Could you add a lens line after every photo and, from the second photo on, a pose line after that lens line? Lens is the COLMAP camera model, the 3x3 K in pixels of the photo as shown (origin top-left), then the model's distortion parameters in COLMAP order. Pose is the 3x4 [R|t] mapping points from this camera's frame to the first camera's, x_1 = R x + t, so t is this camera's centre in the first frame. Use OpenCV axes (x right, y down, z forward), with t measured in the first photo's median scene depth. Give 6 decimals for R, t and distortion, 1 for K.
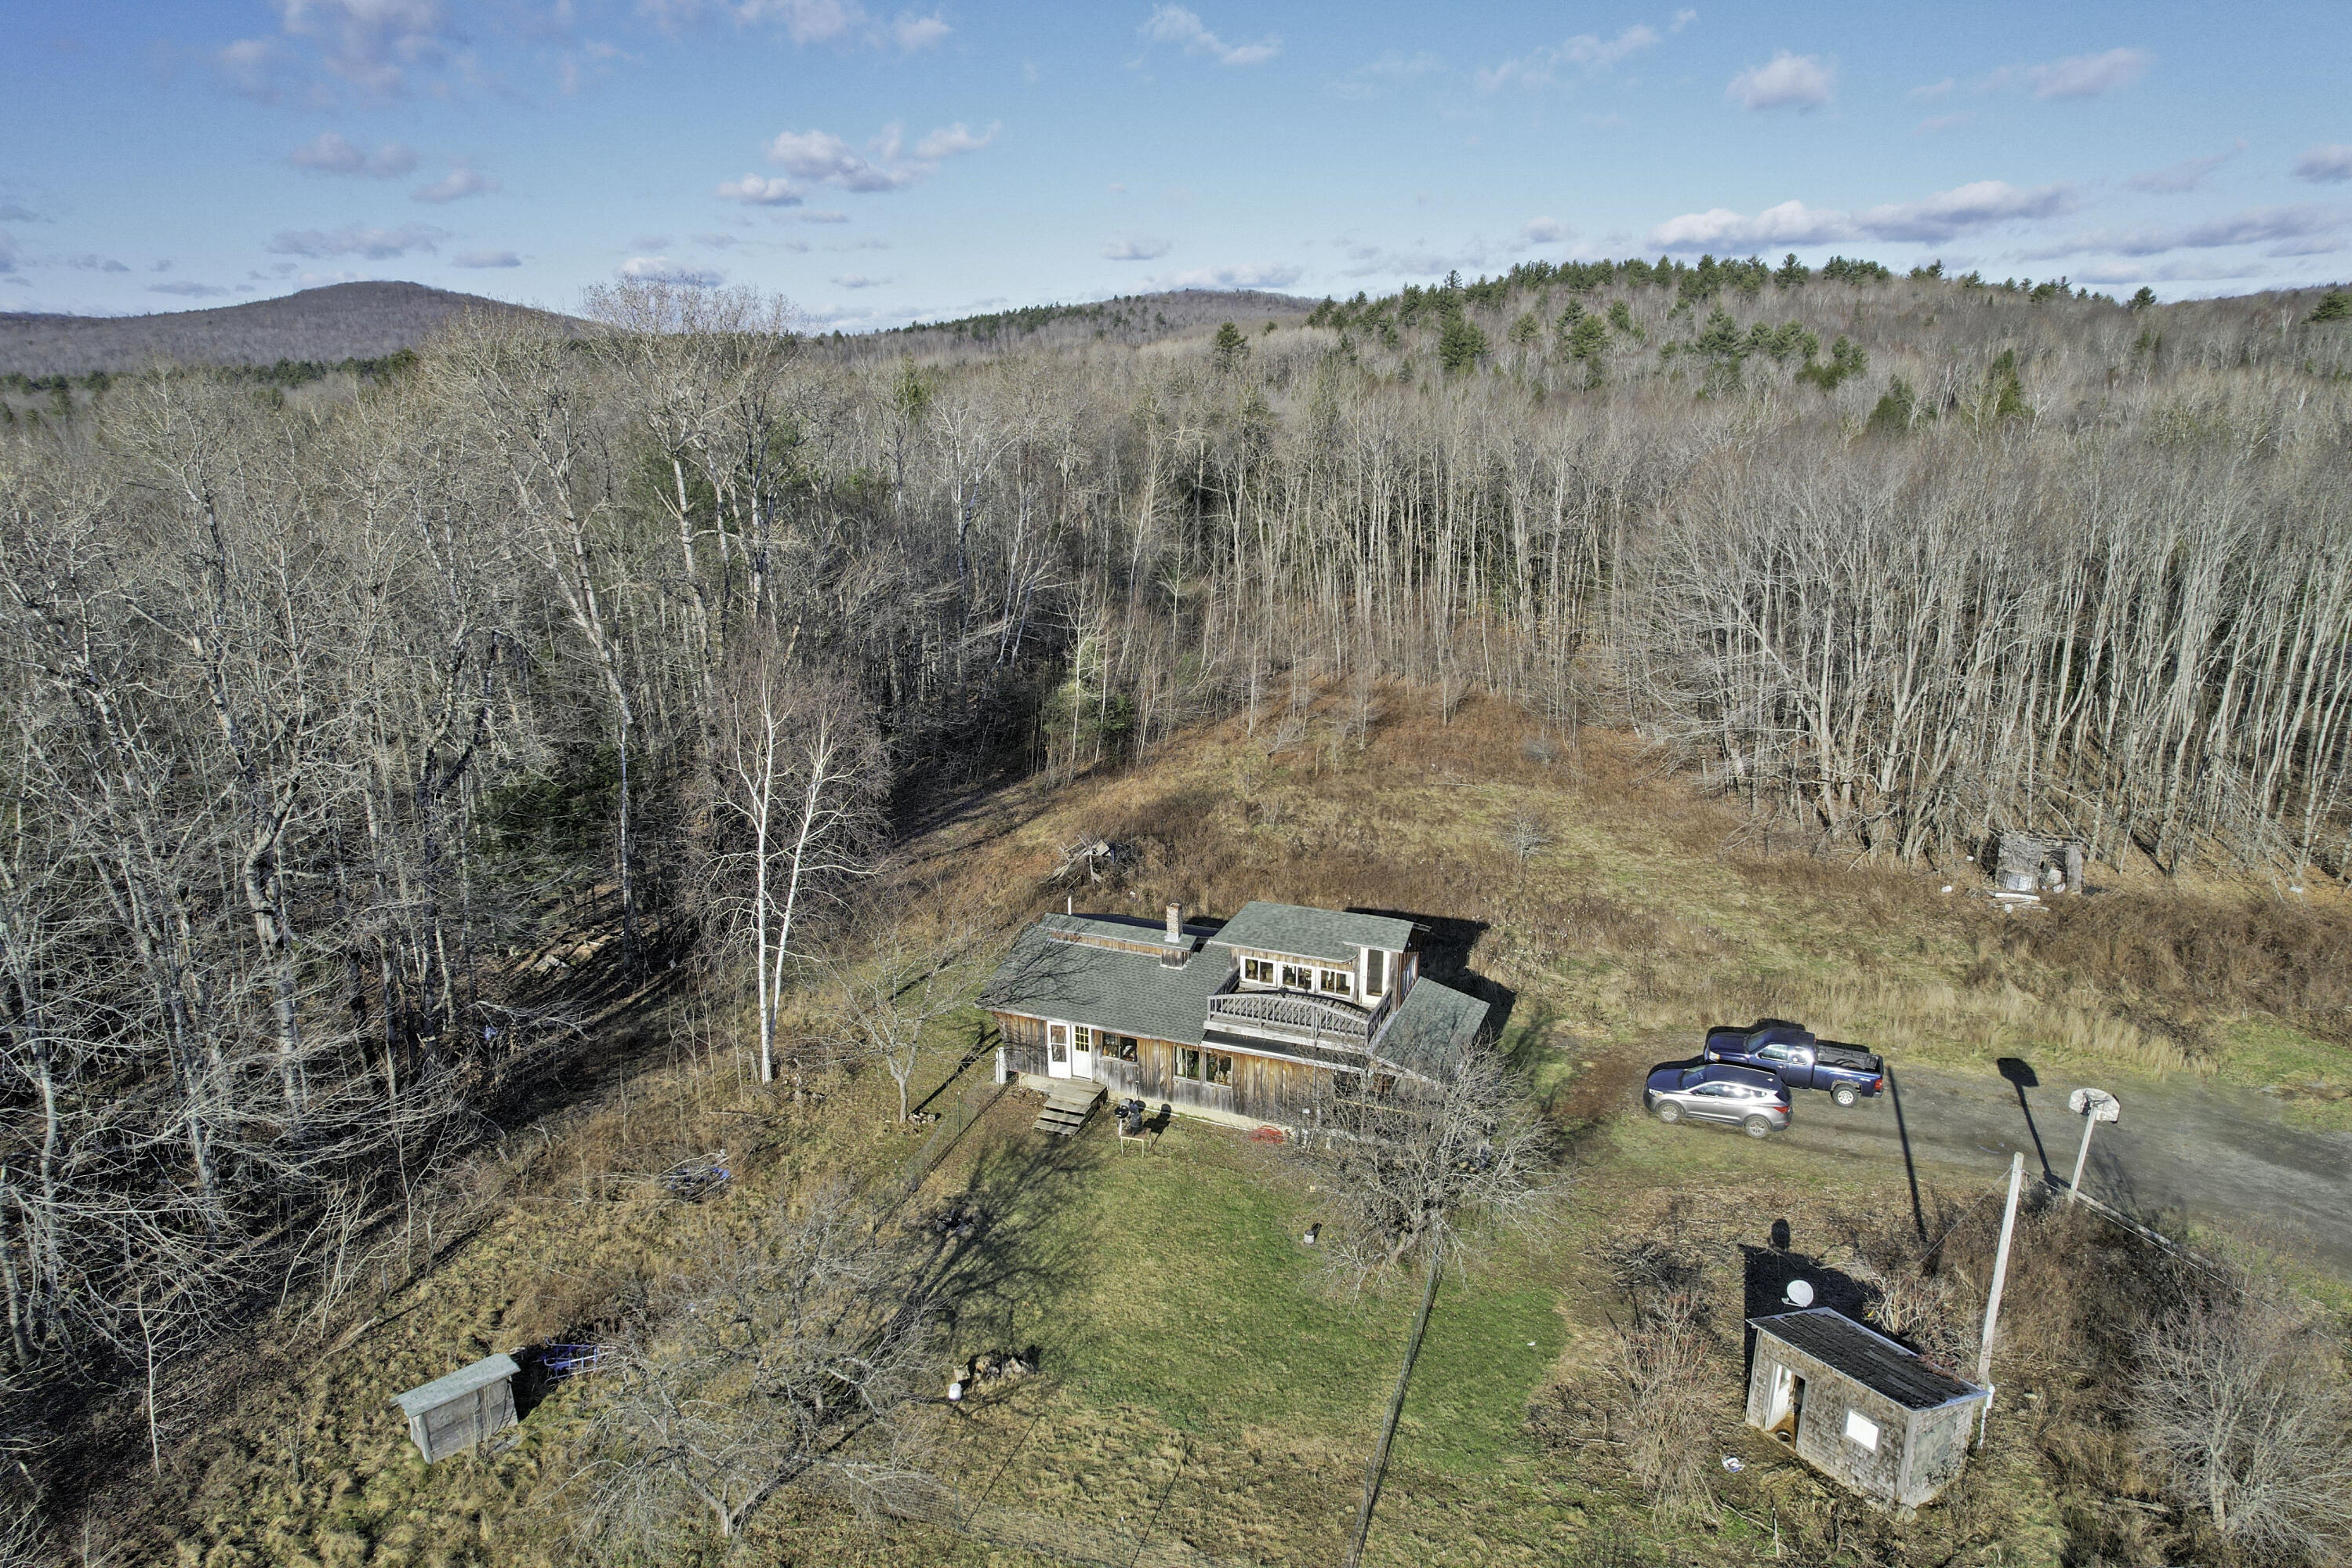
lens RADIAL K [[1509.6, 0, 1176.0], [0, 1509.6, 784.0], [0, 0, 1]] dist [-0.072403, 0.063043]
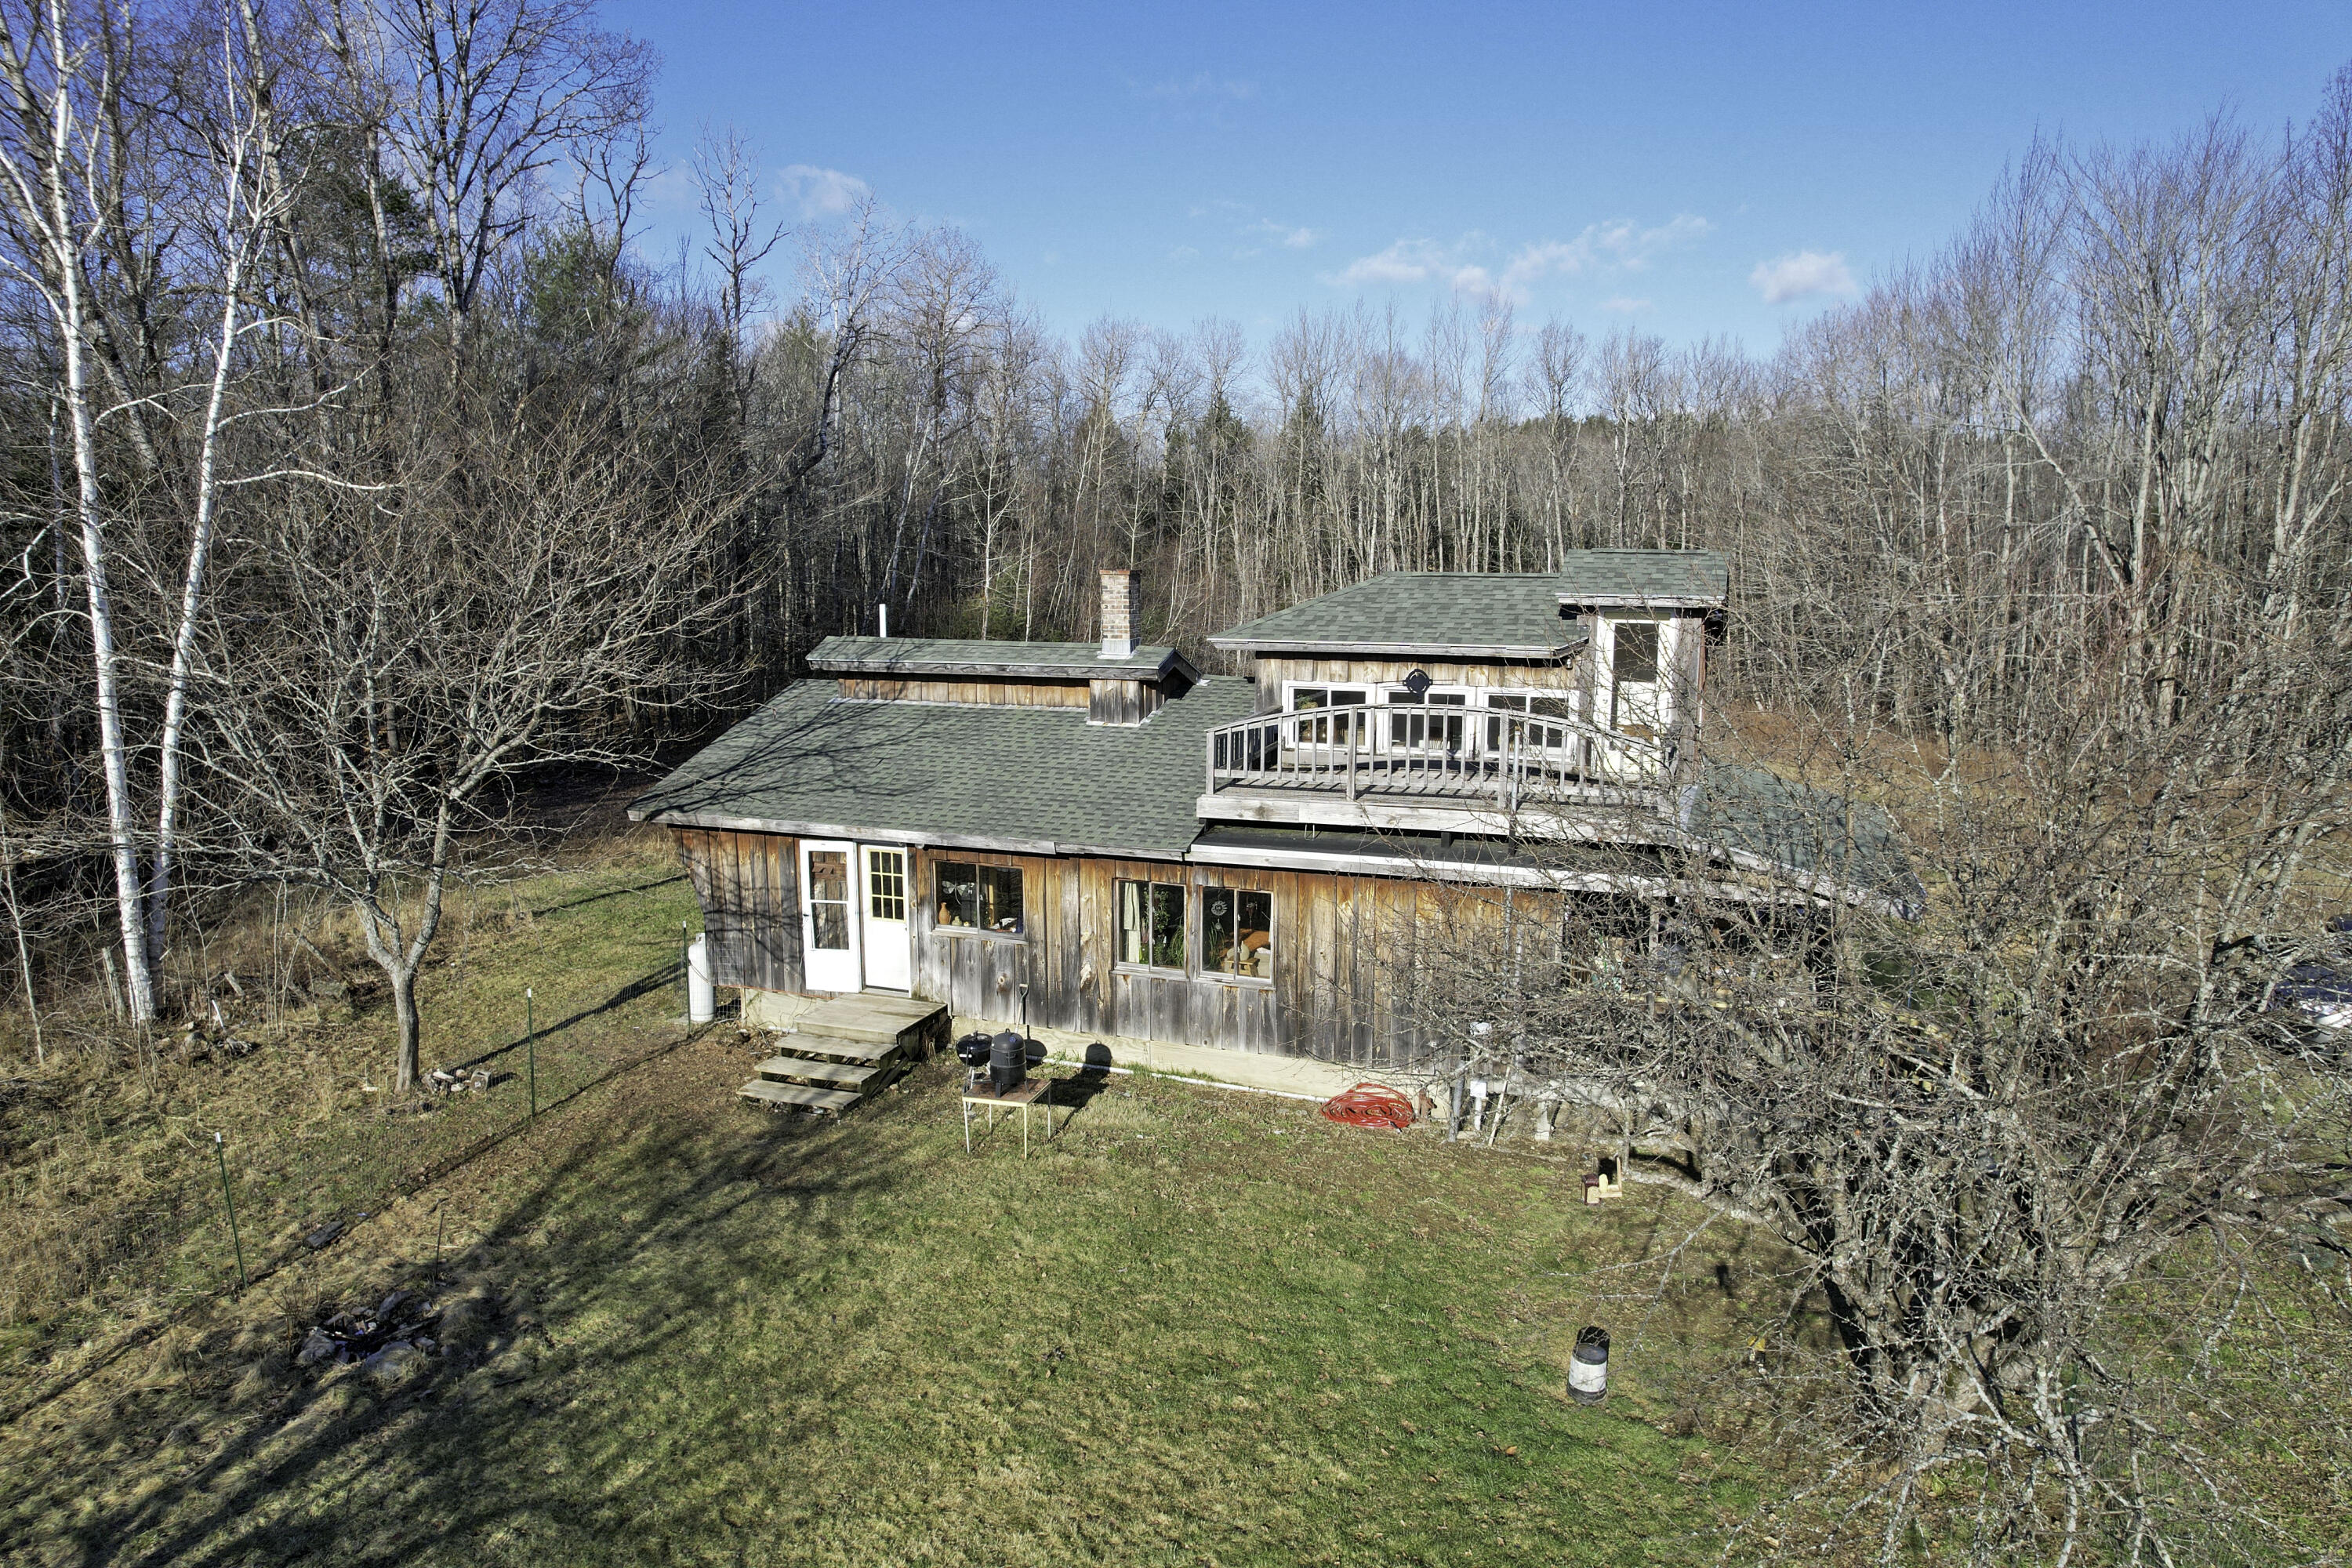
lens RADIAL K [[1509.6, 0, 1176.0], [0, 1509.6, 784.0], [0, 0, 1]] dist [-0.072403, 0.063043]
pose [[0.999679, -0.002112, 0.025255, 0.003903], [0.005246, 0.992184, -0.124676, 0.198666], [-0.024795, 0.124769, 0.991876, 0.621106]]
